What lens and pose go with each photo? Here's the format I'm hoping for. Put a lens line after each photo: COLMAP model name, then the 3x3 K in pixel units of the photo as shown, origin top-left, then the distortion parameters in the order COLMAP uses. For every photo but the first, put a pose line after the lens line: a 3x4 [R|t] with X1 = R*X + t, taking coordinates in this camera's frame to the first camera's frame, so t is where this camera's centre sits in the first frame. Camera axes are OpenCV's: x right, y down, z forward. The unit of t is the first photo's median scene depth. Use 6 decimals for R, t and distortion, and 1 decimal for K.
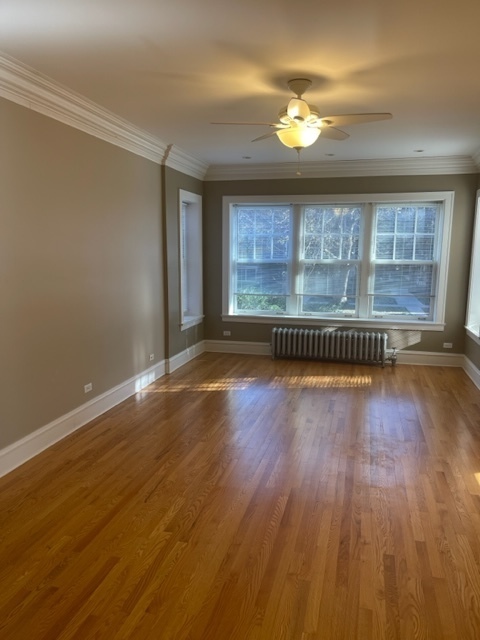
lens RADIAL K [[491.1, 0, 240.0], [0, 491.1, 320.0], [0, 0, 1]] dist [0.047810, -0.085765]
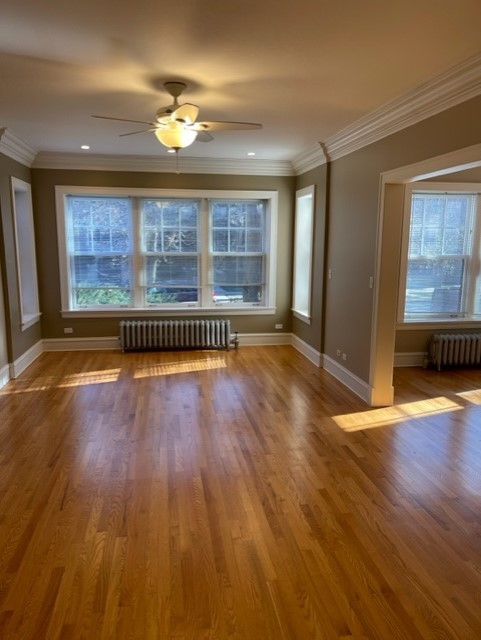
lens RADIAL K [[491.1, 0, 240.5], [0, 491.1, 320.0], [0, 0, 1]] dist [0.047810, -0.085765]
pose [[0.915994, -0.065596, 0.395792, -0.125922], [0.057167, 0.997817, 0.033069, -0.007197], [-0.397097, -0.007665, 0.917745, -0.011835]]
